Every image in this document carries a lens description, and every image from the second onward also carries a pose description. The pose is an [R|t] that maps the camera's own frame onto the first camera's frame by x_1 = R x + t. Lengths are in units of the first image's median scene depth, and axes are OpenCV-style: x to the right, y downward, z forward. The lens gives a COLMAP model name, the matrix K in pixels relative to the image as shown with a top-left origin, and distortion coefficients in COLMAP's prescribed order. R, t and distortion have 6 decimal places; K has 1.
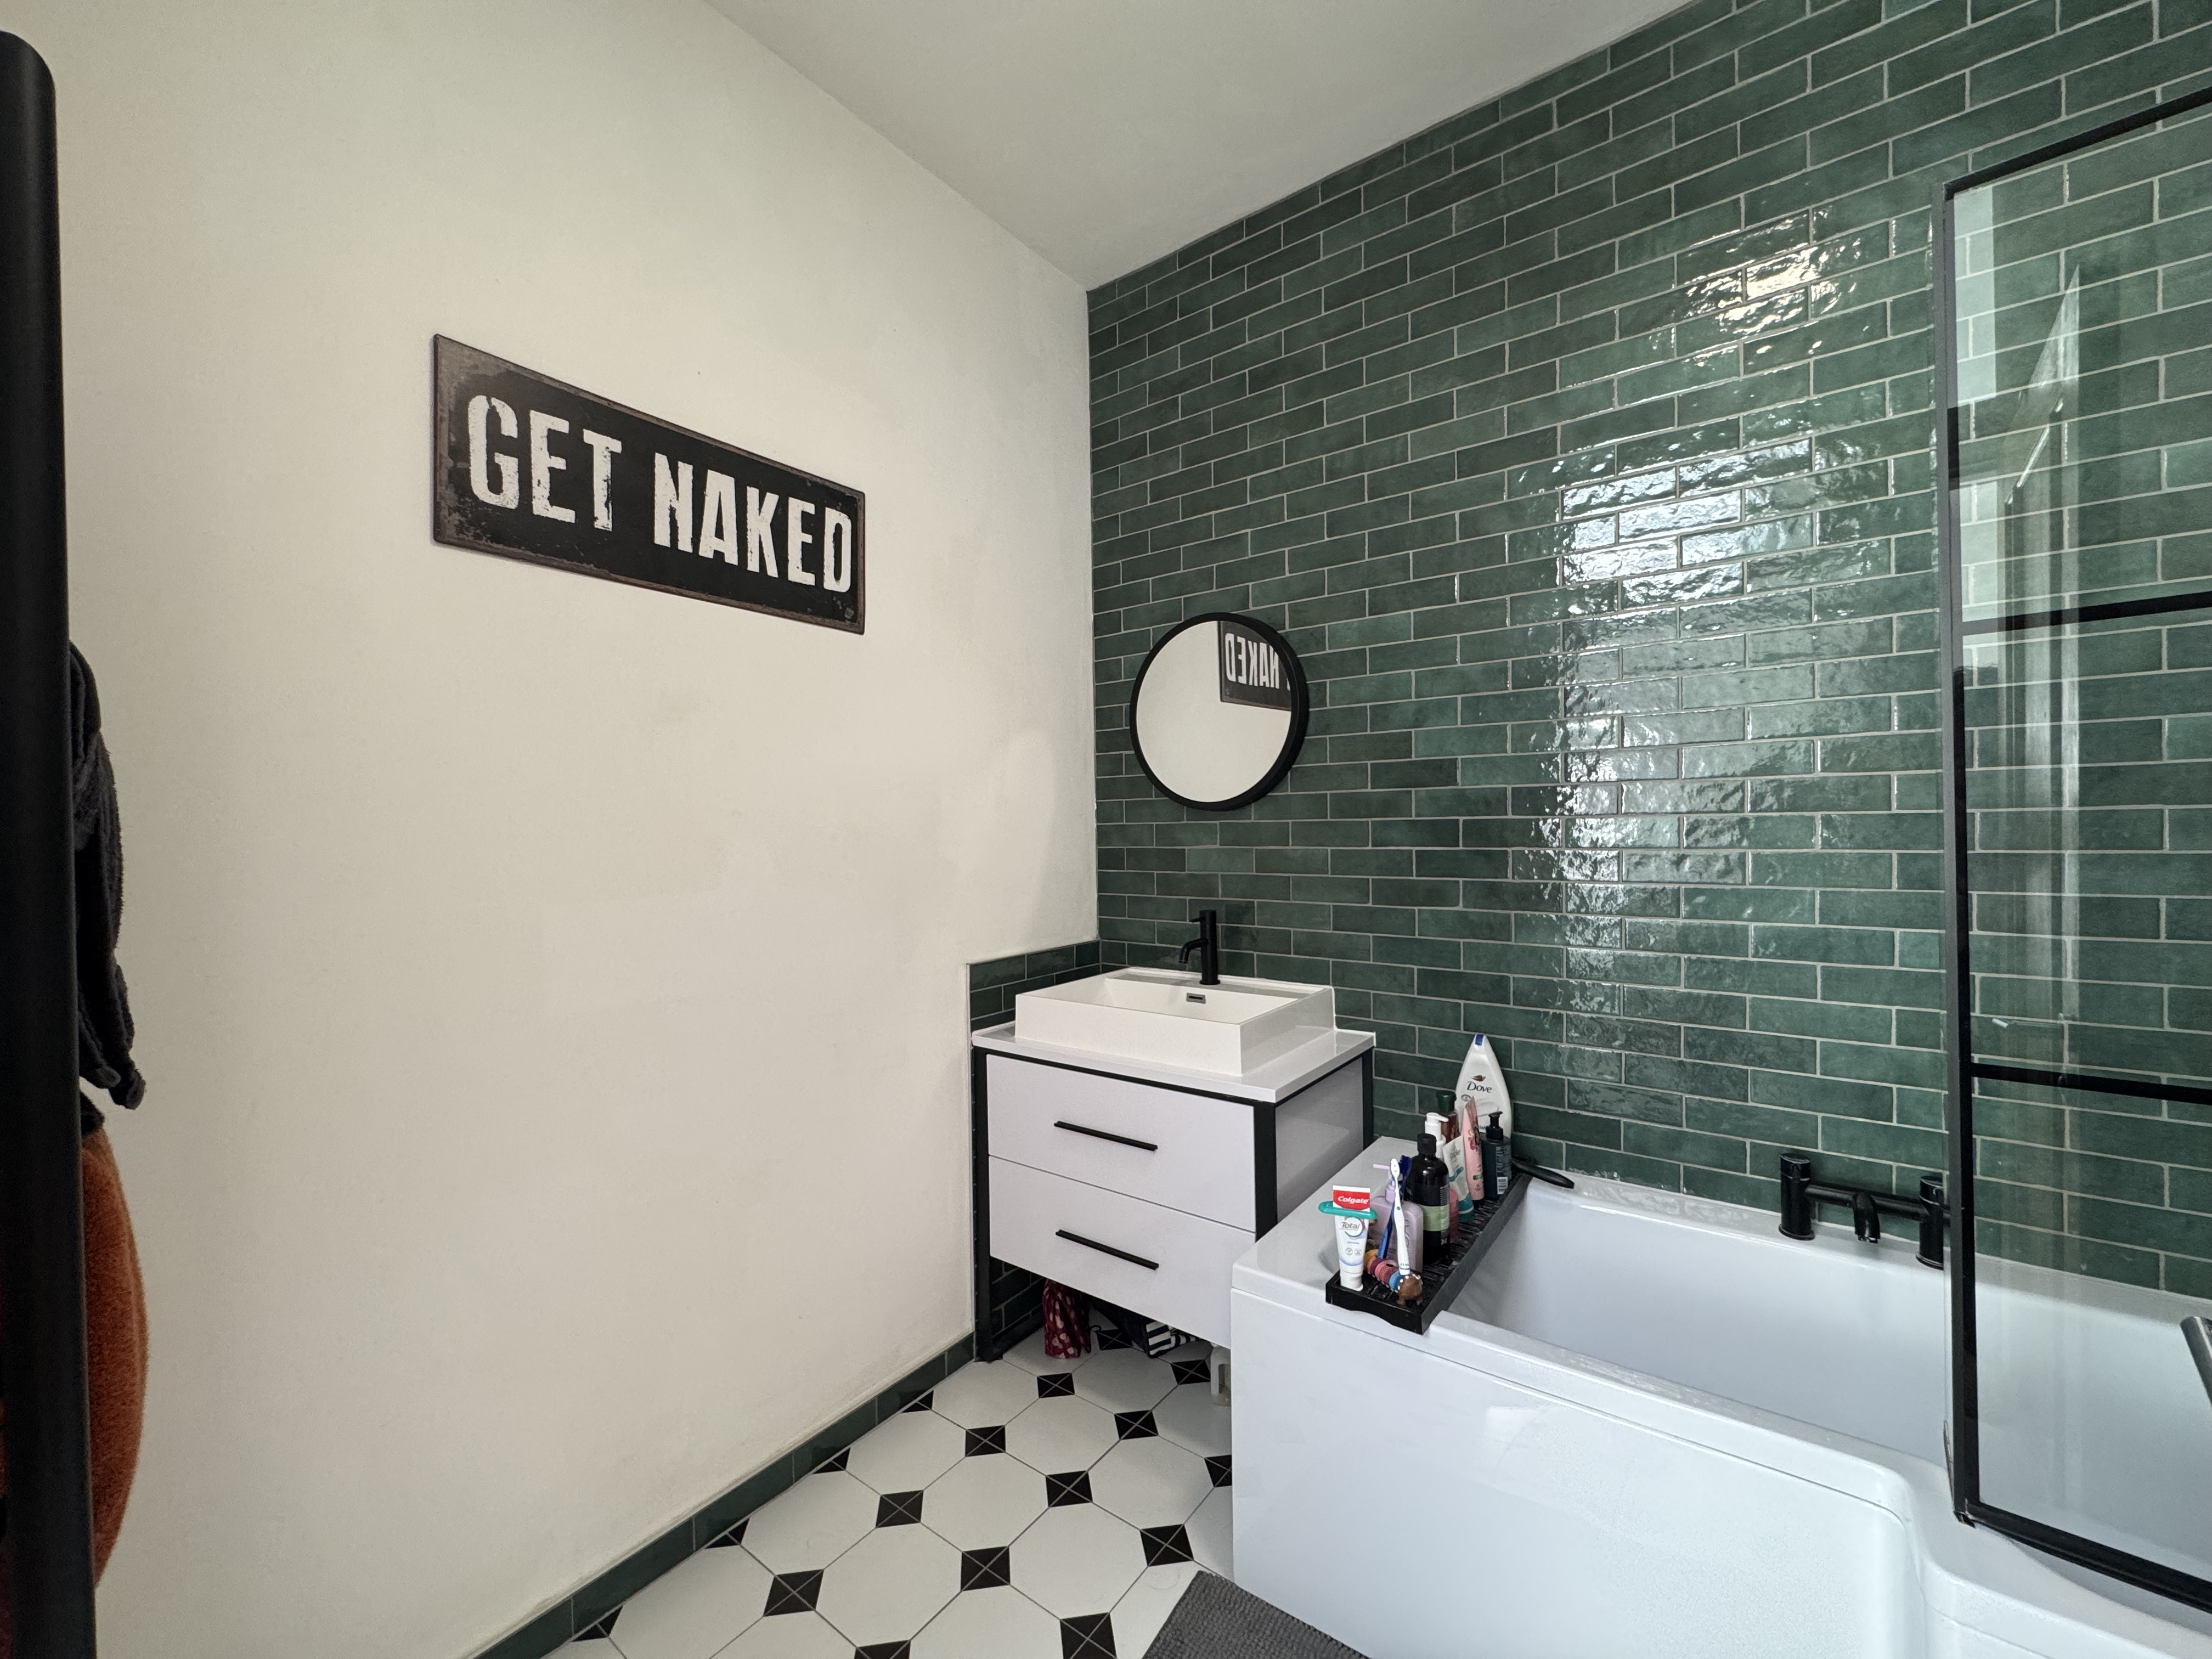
lens RADIAL K [[882.7, 0, 1102.1], [0, 882.7, 827.5], [0, 0, 1]] dist [-0.002271, 0.000510]
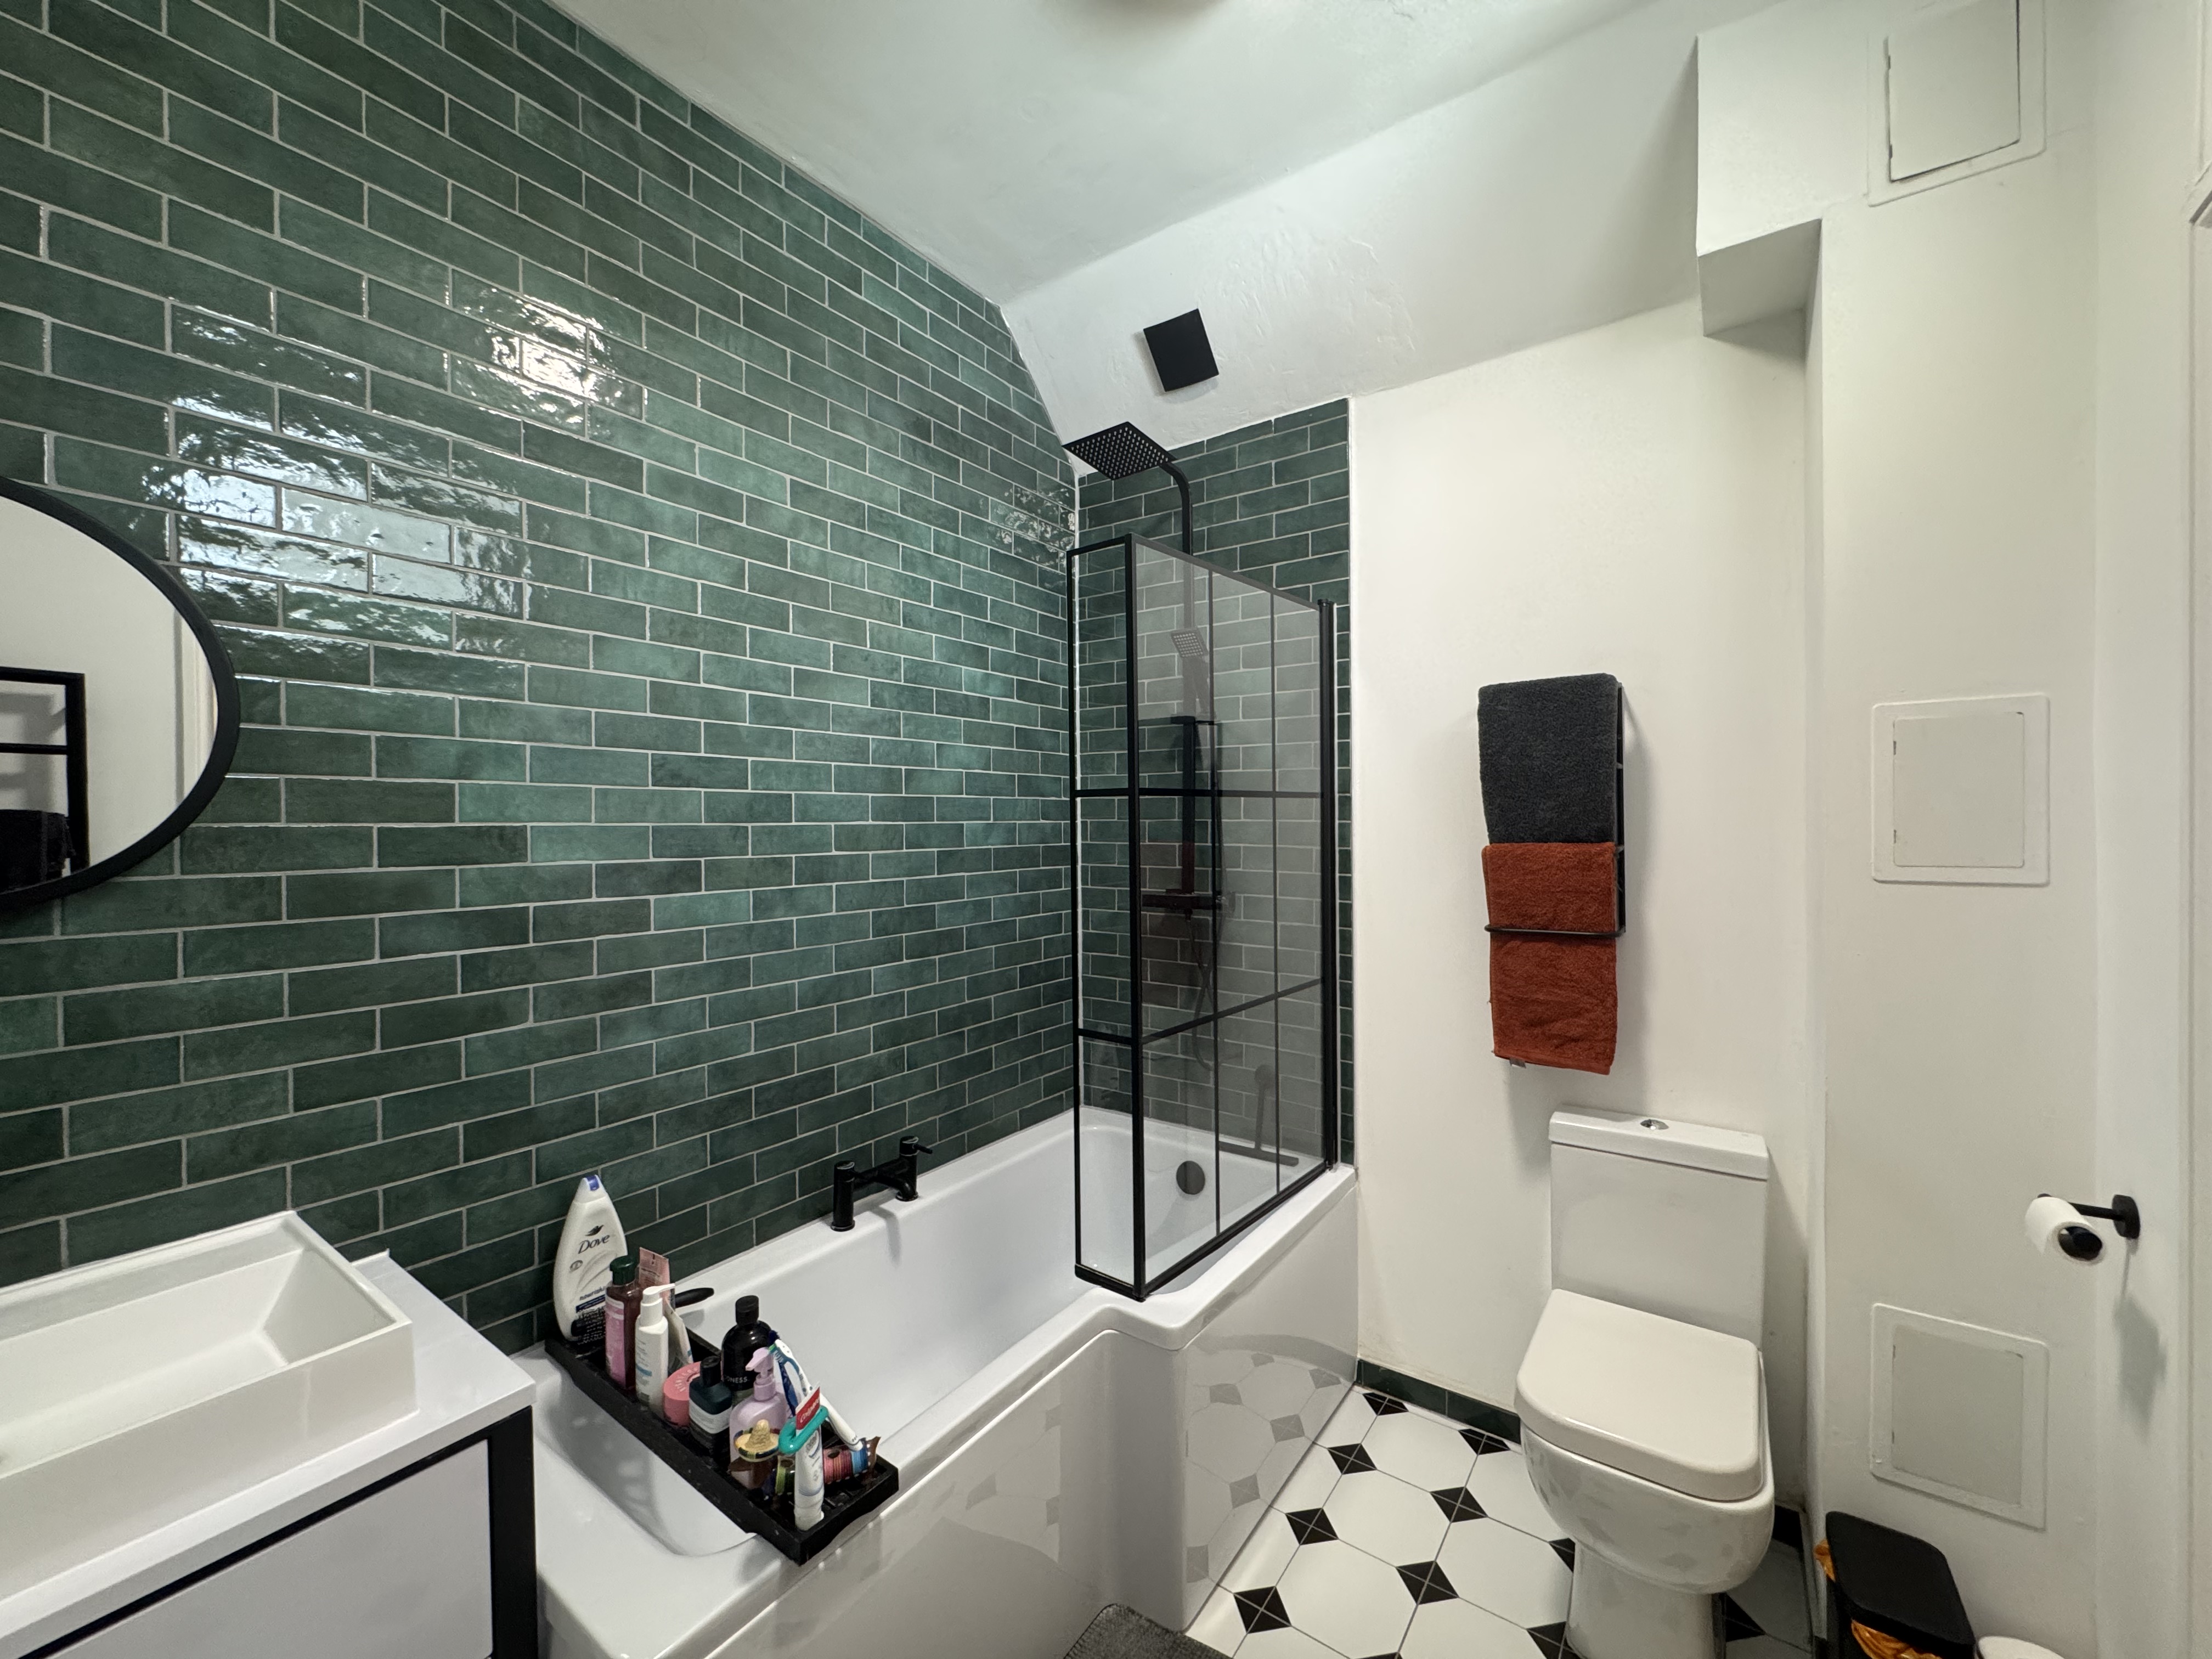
lens RADIAL K [[882.7, 0, 1102.5], [0, 882.7, 828.9], [0, 0, 1]] dist [-0.002271, 0.000510]
pose [[-0.029649, 0.009063, 0.999519, -0.363771], [0.011902, 0.999891, -0.008714, -0.063227], [-0.999490, 0.011638, -0.029754, 0.526742]]
